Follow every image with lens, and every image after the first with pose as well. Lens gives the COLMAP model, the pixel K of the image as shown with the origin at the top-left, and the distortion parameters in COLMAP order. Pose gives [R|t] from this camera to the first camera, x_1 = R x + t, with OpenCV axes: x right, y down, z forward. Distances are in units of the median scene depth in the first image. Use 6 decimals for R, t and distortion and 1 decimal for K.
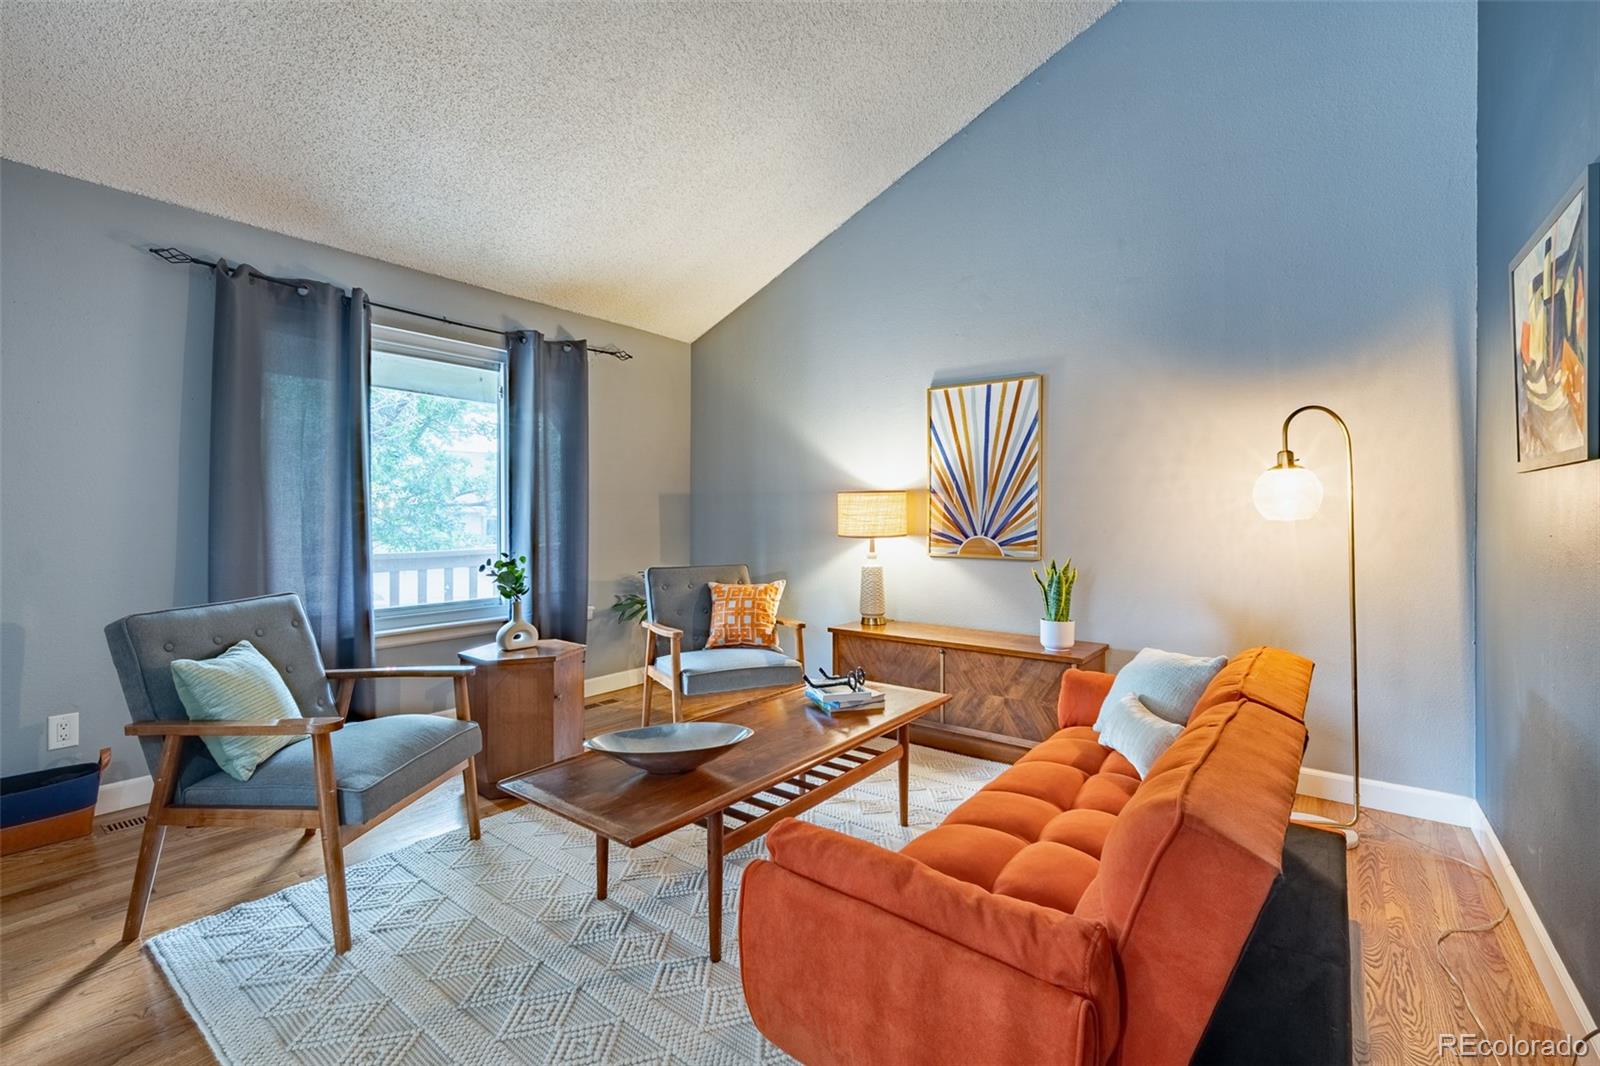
lens RADIAL K [[703.9, 0, 795.7], [0, 703.9, 508.8], [0, 0, 1]] dist [-0.002117, 0.000453]
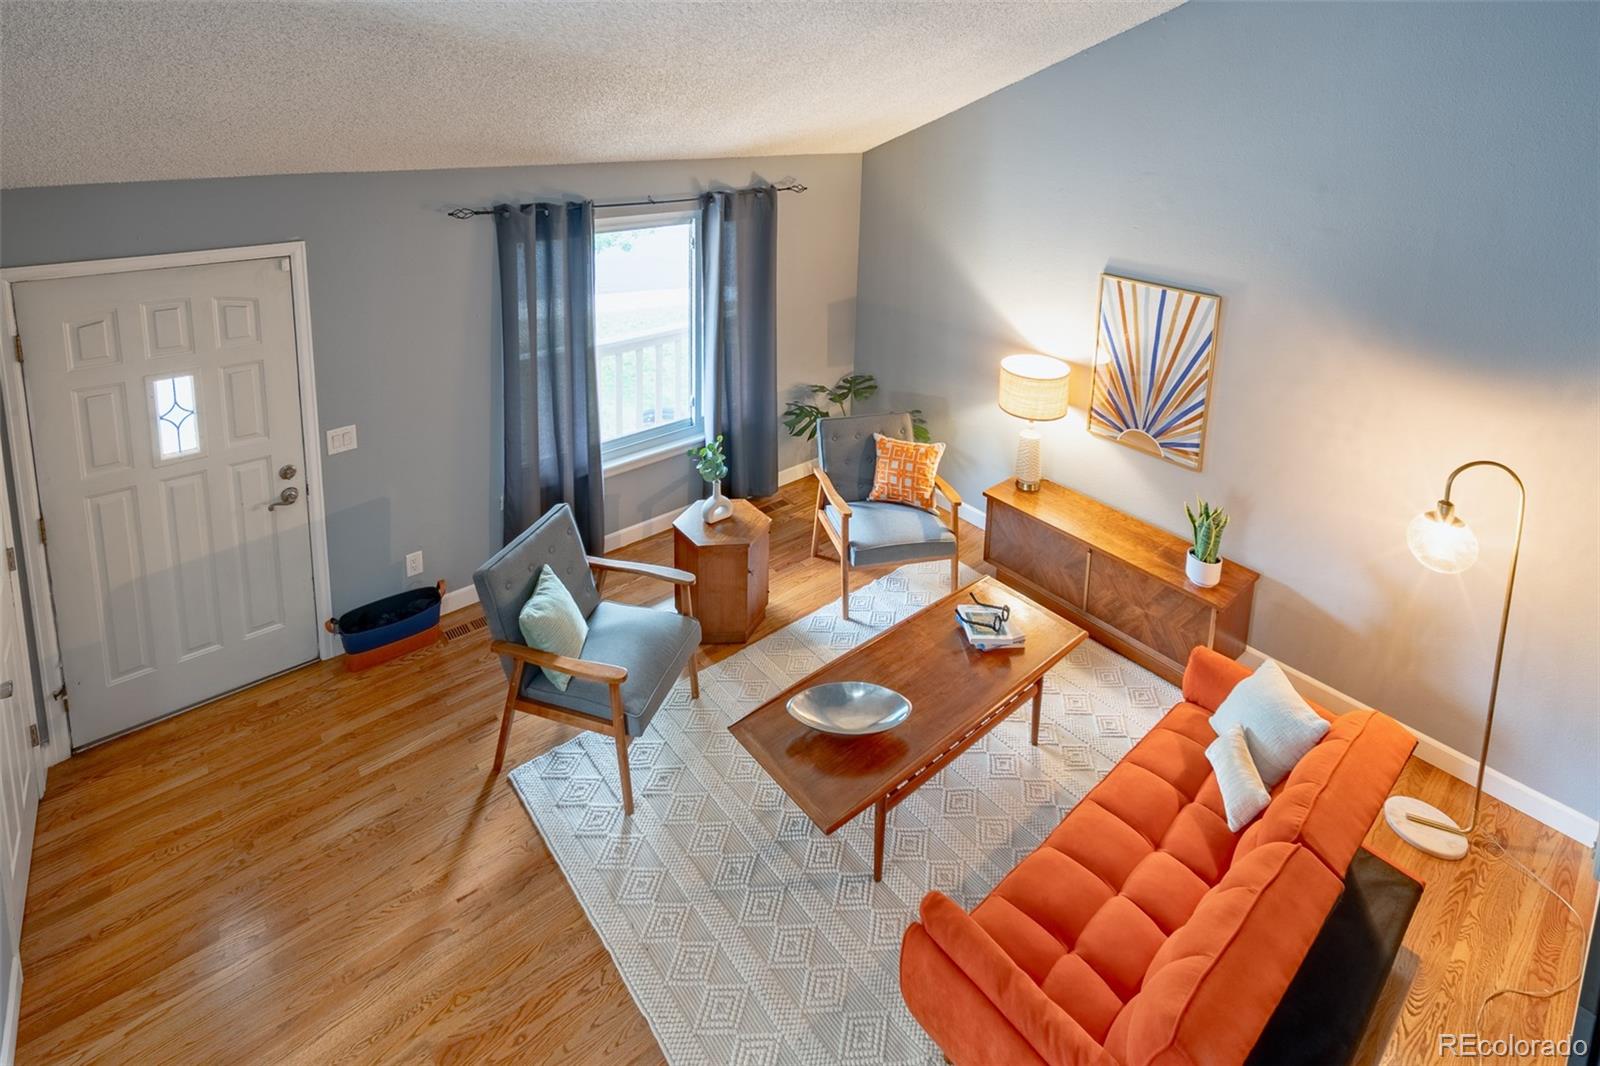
lens RADIAL K [[676.4, 0, 803.9], [0, 676.4, 414.8], [0, 0, 1]] dist [0.000070, 0.000153]
pose [[0.974582, 0.054454, -0.217311, -0.004348], [-0.020816, 0.987824, 0.154174, -0.145154], [0.223061, -0.145731, 0.963850, -0.060894]]
